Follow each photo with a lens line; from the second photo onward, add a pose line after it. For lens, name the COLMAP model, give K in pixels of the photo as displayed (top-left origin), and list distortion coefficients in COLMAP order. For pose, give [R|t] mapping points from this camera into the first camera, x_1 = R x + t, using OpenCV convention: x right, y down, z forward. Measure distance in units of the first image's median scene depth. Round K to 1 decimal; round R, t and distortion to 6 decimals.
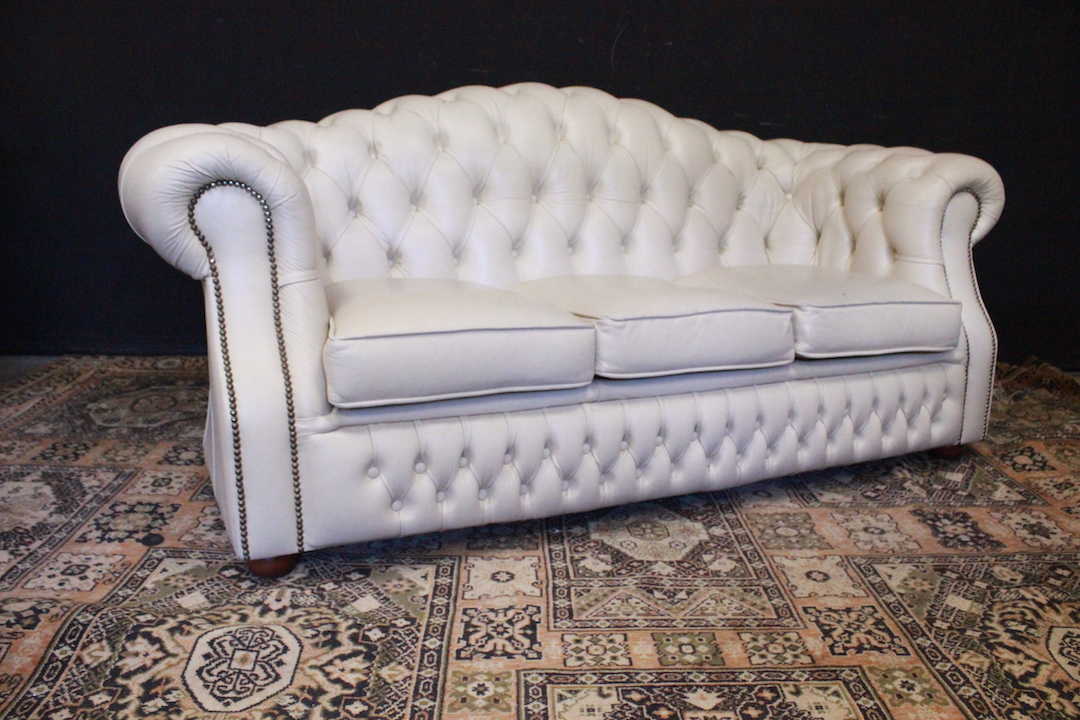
lens RADIAL K [[897.7, 0, 500.9], [0, 897.7, 384.8], [0, 0, 1]] dist [-0.101411, 0.042744]
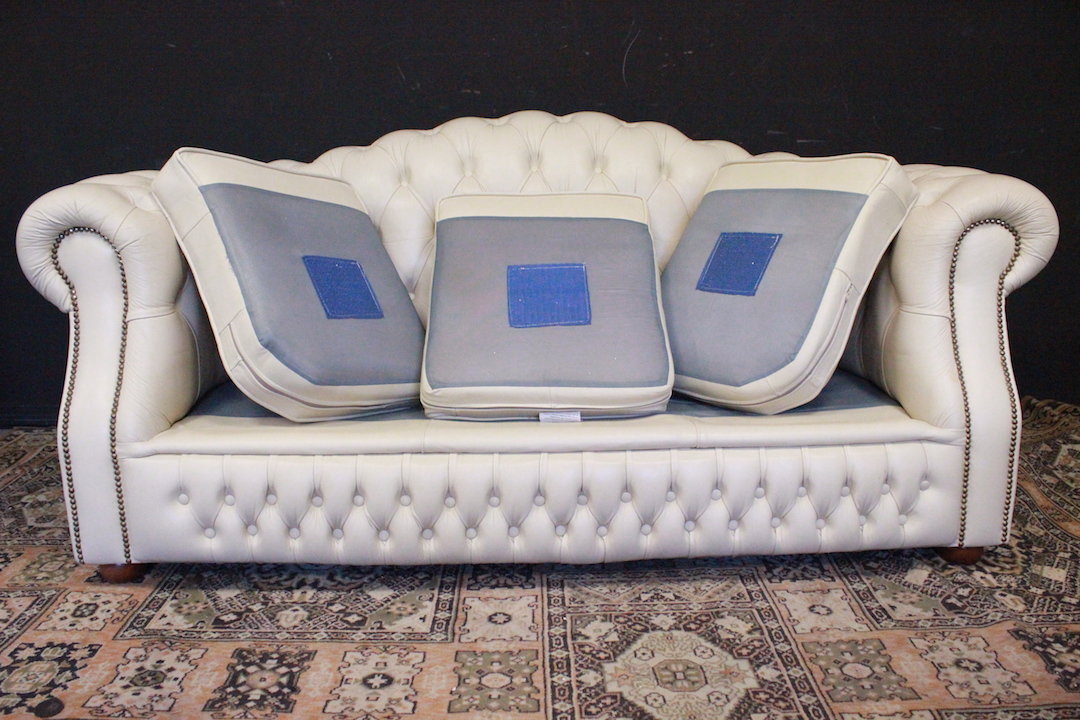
lens RADIAL K [[897.7, 0, 553.4], [0, 897.7, 377.8], [0, 0, 1]] dist [-0.101411, 0.042744]
pose [[0.924911, 0.065537, -0.374492, 0.663835], [-0.071230, 0.997459, -0.001363, -0.077875], [0.373451, 0.027935, 0.927229, 0.190328]]
